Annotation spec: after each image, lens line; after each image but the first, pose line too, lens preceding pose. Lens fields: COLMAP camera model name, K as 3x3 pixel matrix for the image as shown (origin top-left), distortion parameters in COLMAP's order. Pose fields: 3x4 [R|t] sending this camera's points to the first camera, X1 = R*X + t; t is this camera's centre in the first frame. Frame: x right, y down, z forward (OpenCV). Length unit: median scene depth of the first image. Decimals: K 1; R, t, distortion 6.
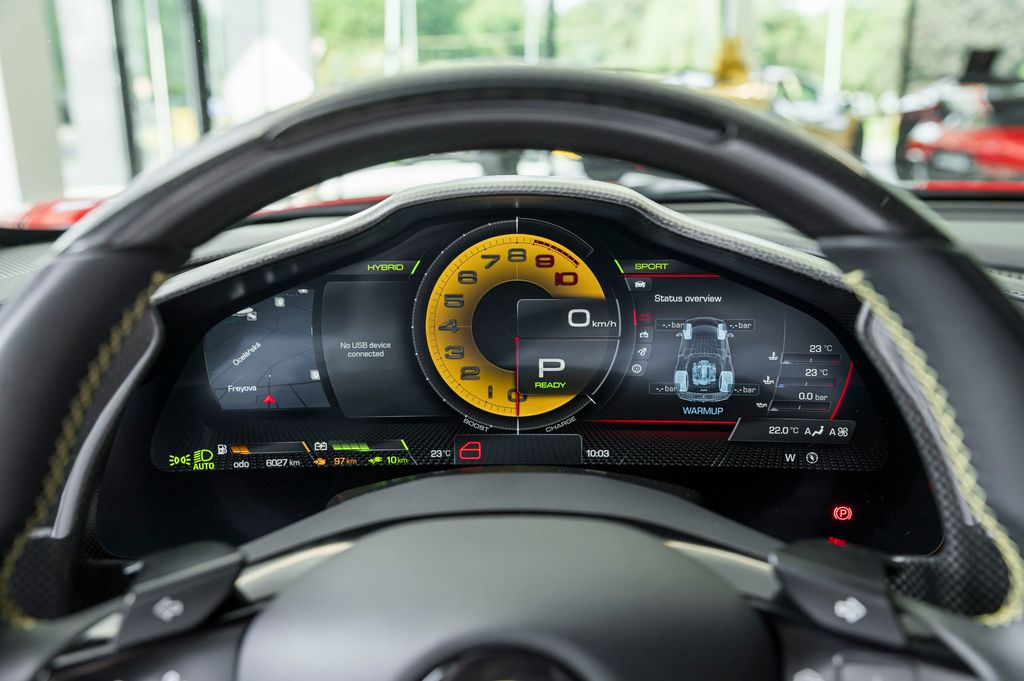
lens RADIAL K [[928.8, 0, 512.0], [0, 928.8, 340.5], [0, 0, 1]] dist [-0.064955, -0.005238]
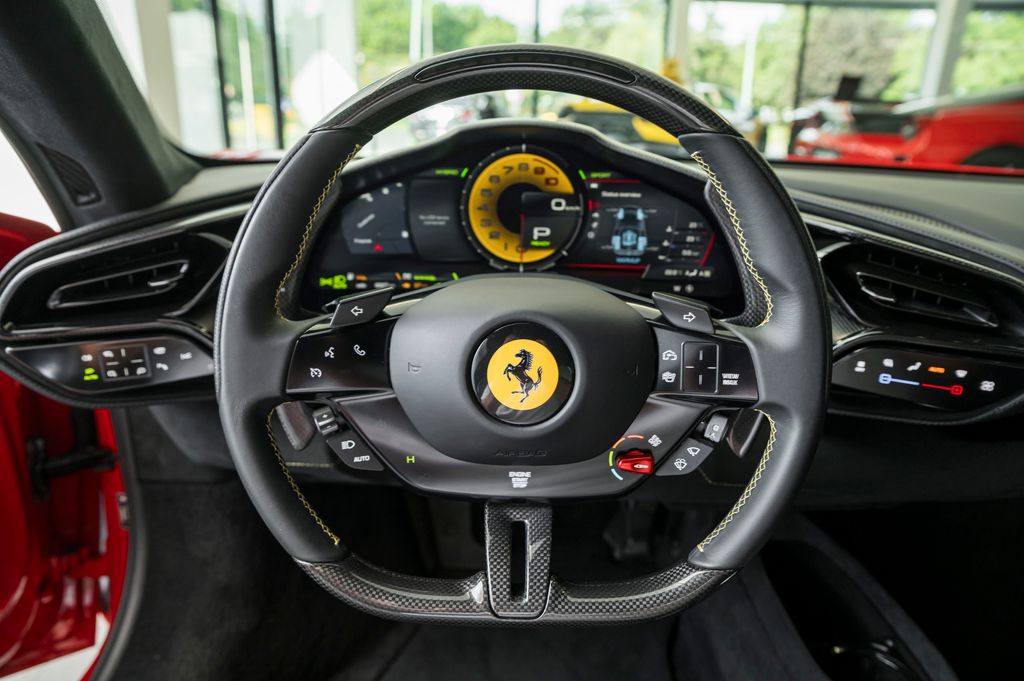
lens RADIAL K [[691.1, 0, 512.0], [0, 691.1, 340.5], [0, 0, 1]] dist [-0.121071, 0.000517]
pose [[0.999658, 0.020987, 0.015612, -0.028813], [-0.022202, 0.996363, 0.082268, 0.124870], [-0.013828, -0.082586, 0.996488, -0.295536]]
